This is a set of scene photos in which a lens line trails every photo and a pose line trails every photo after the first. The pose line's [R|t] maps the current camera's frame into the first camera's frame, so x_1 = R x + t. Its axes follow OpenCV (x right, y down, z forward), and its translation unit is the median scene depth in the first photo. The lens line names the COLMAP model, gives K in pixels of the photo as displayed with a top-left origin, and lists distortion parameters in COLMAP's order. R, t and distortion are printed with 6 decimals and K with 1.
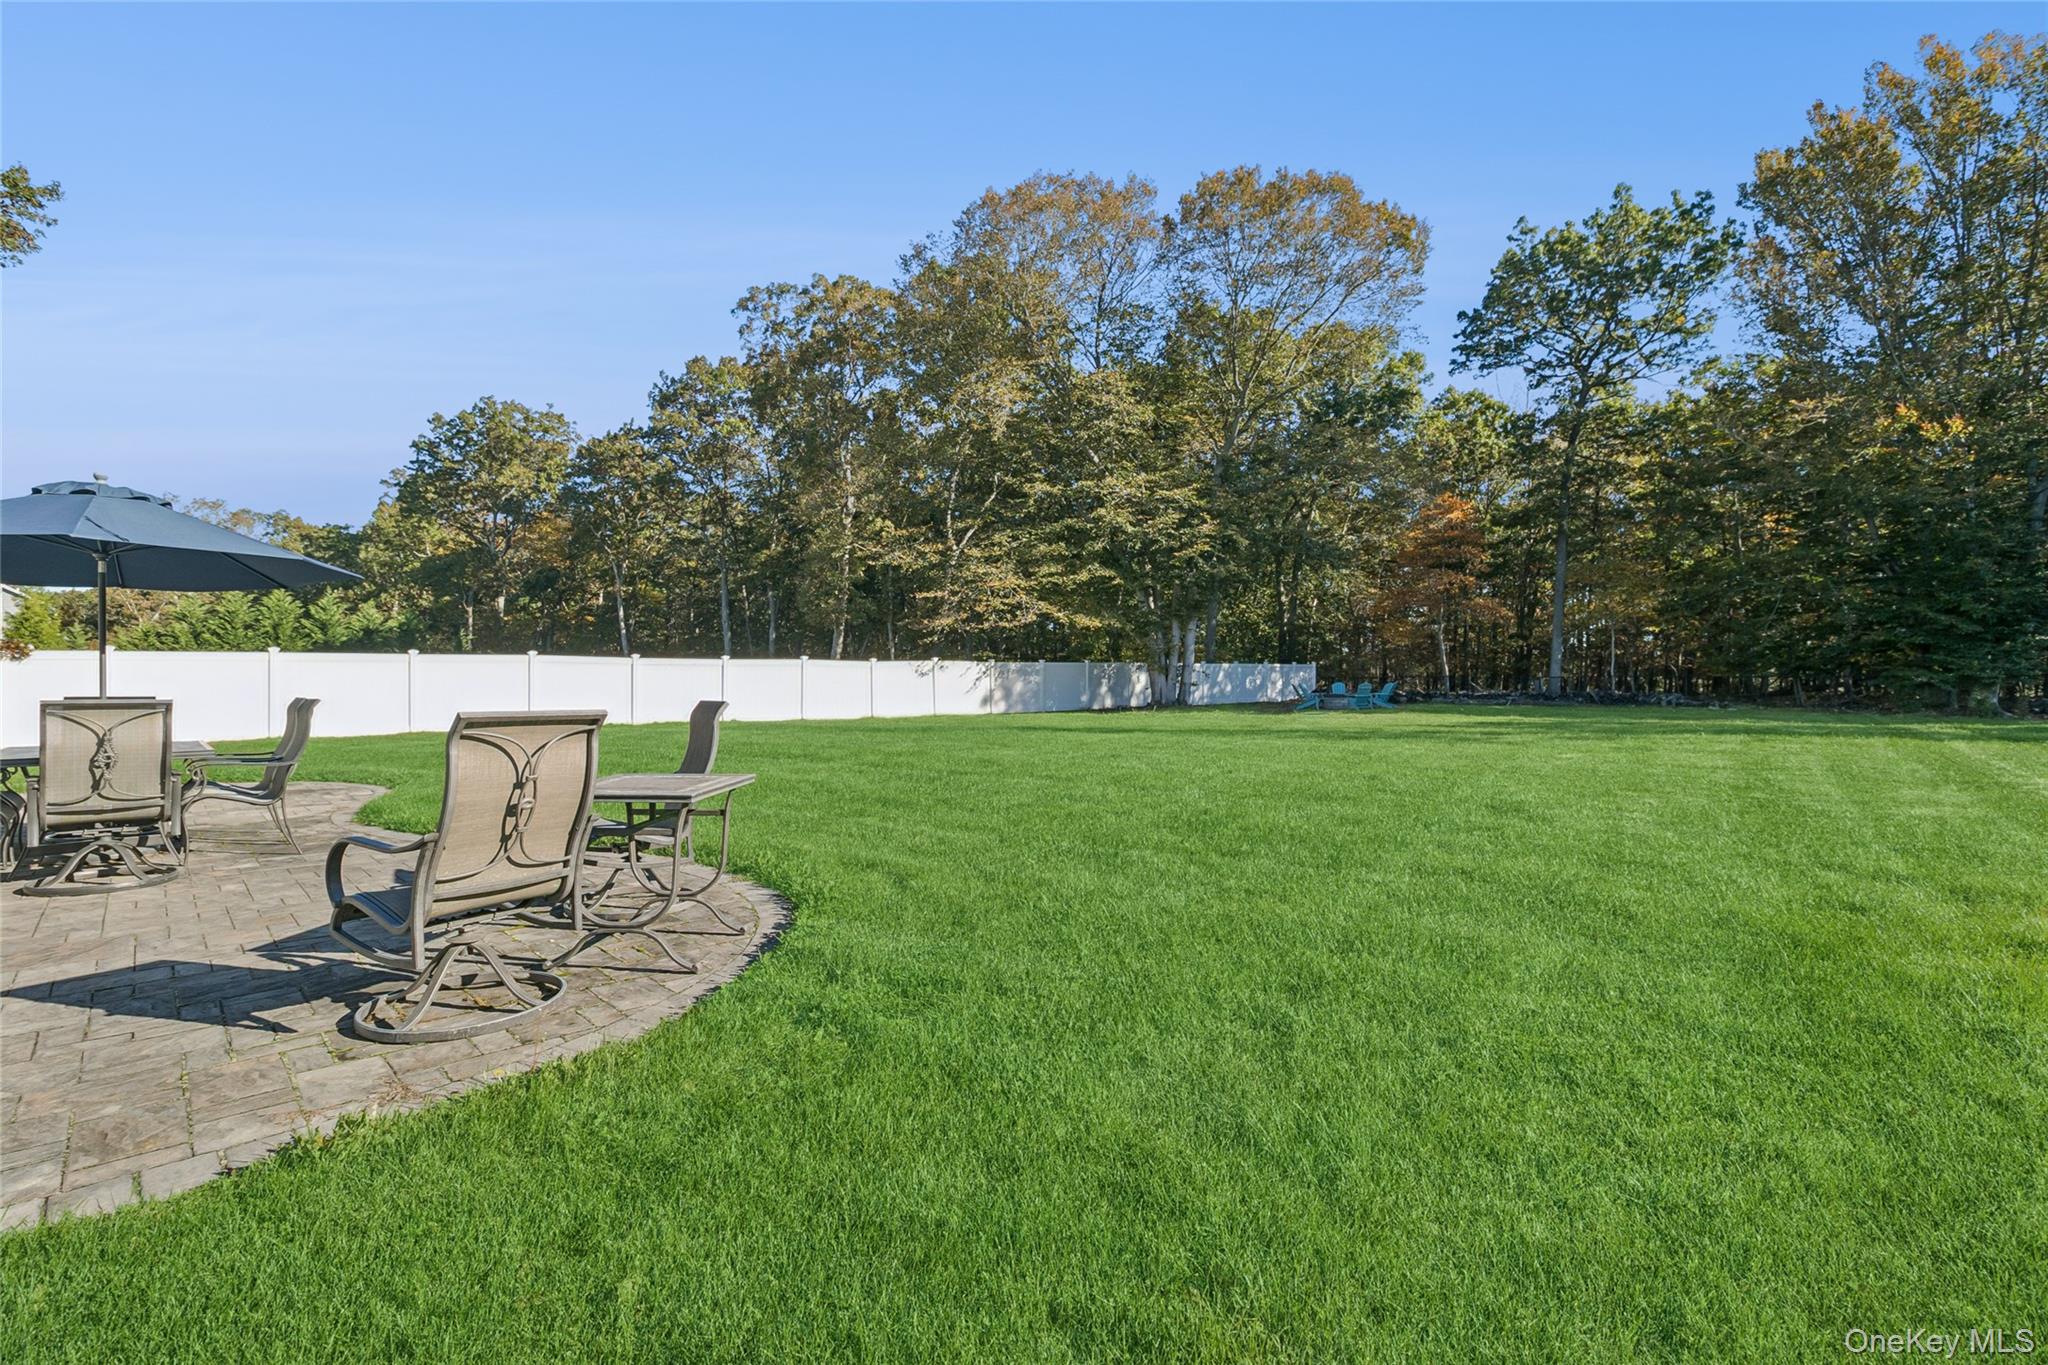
lens RADIAL K [[949.6, 0, 1015.5], [0, 949.6, 685.8], [0, 0, 1]] dist [-0.001271, 0.002256]
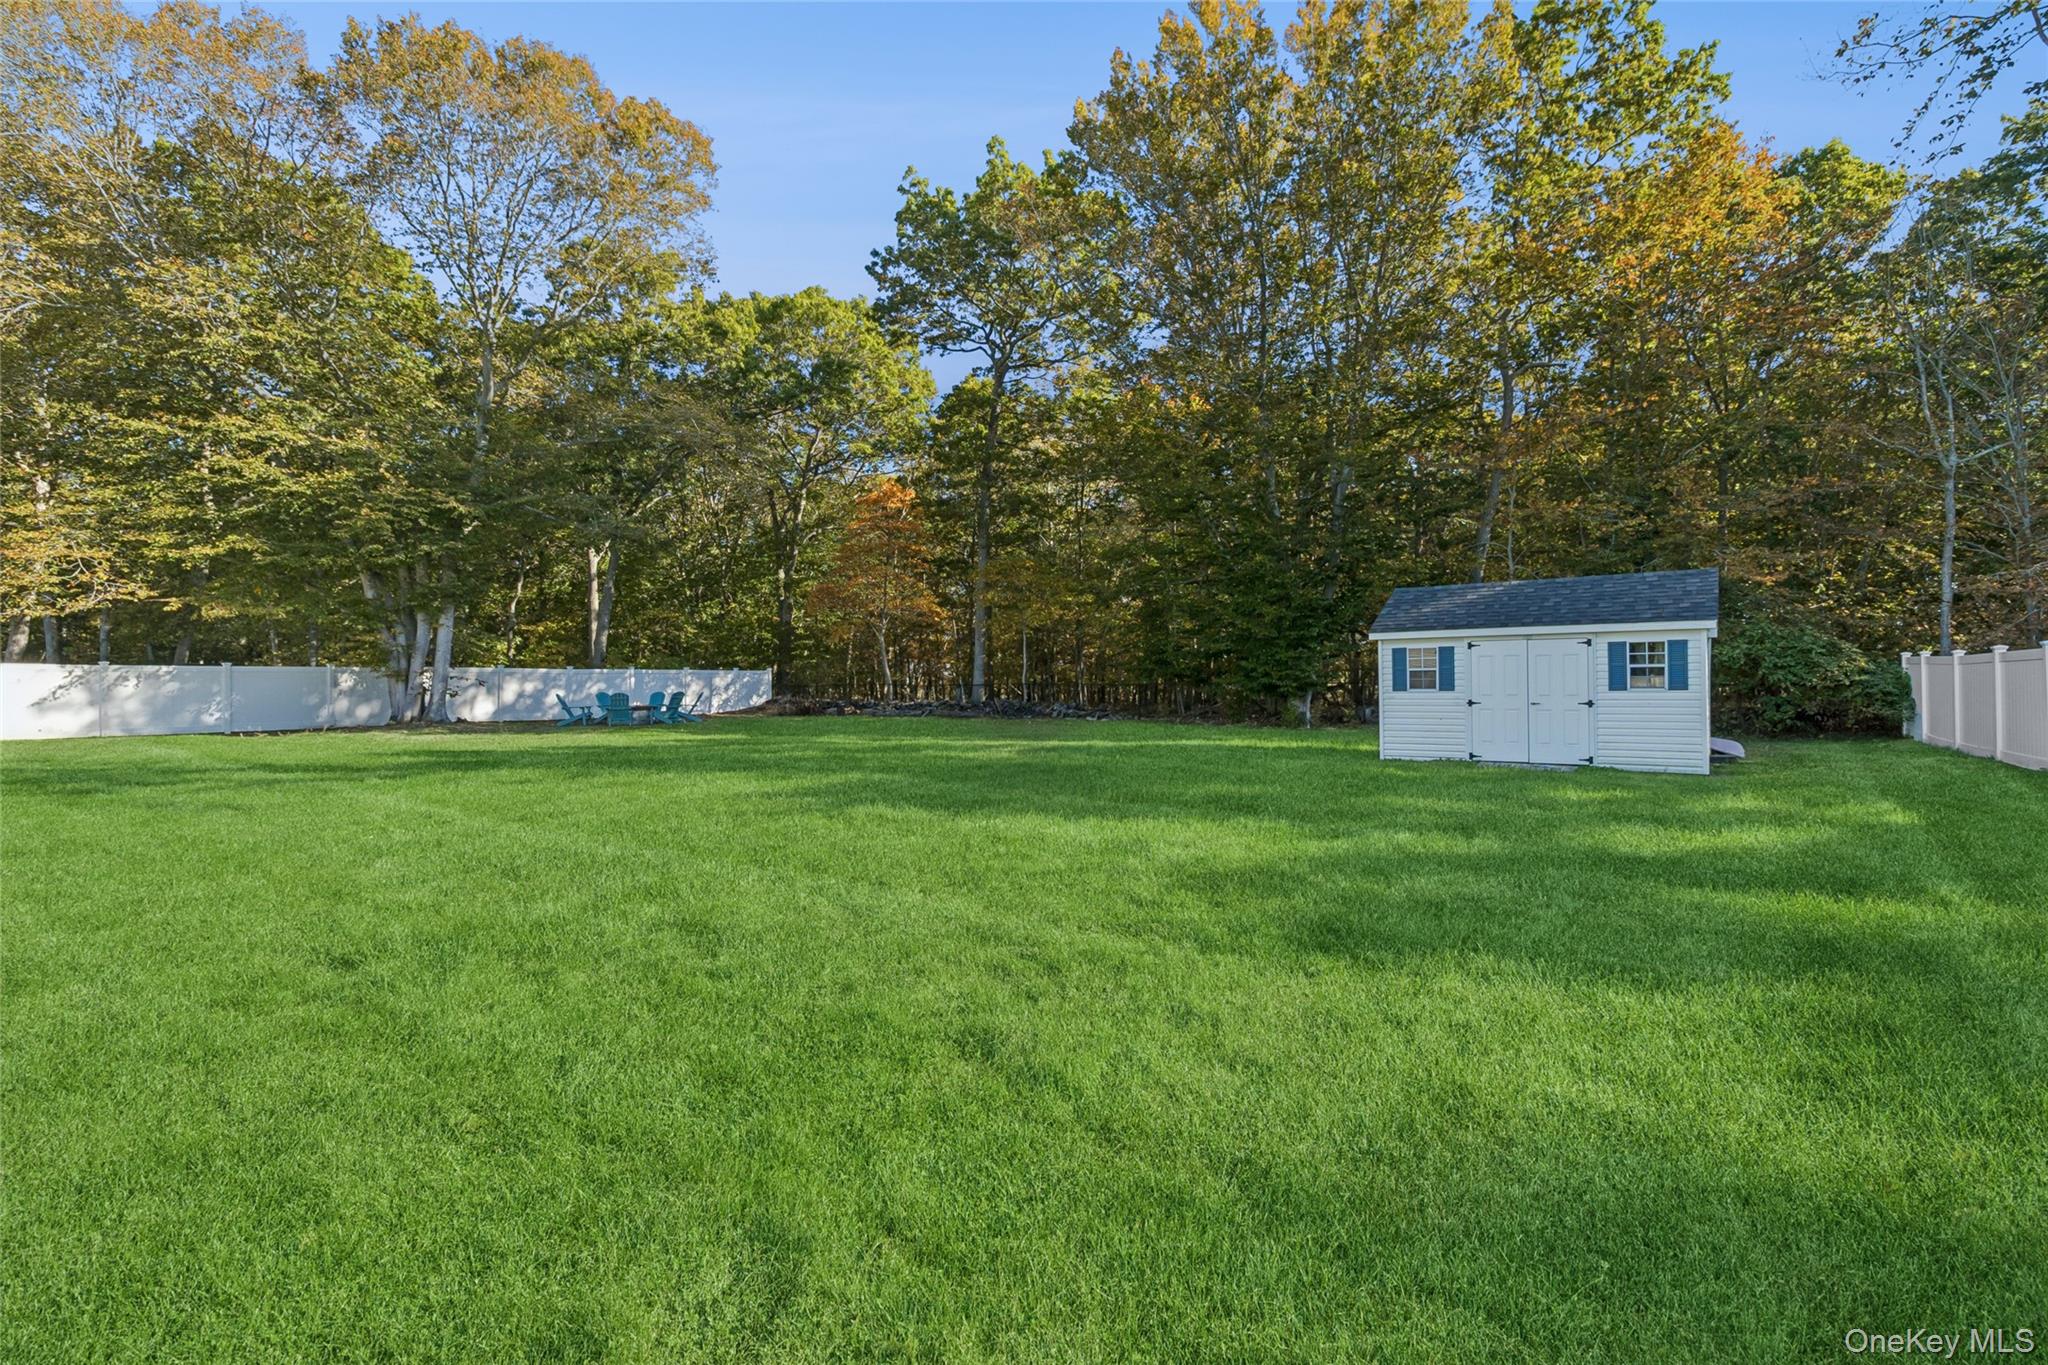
lens RADIAL K [[949.6, 0, 1018.8], [0, 949.6, 675.0], [0, 0, 1]] dist [-0.001271, 0.002256]
pose [[0.969090, -0.000334, 0.246707, 0.442589], [0.005410, 0.999787, -0.019900, -0.000942], [-0.246648, 0.020620, 0.968886, 0.135063]]
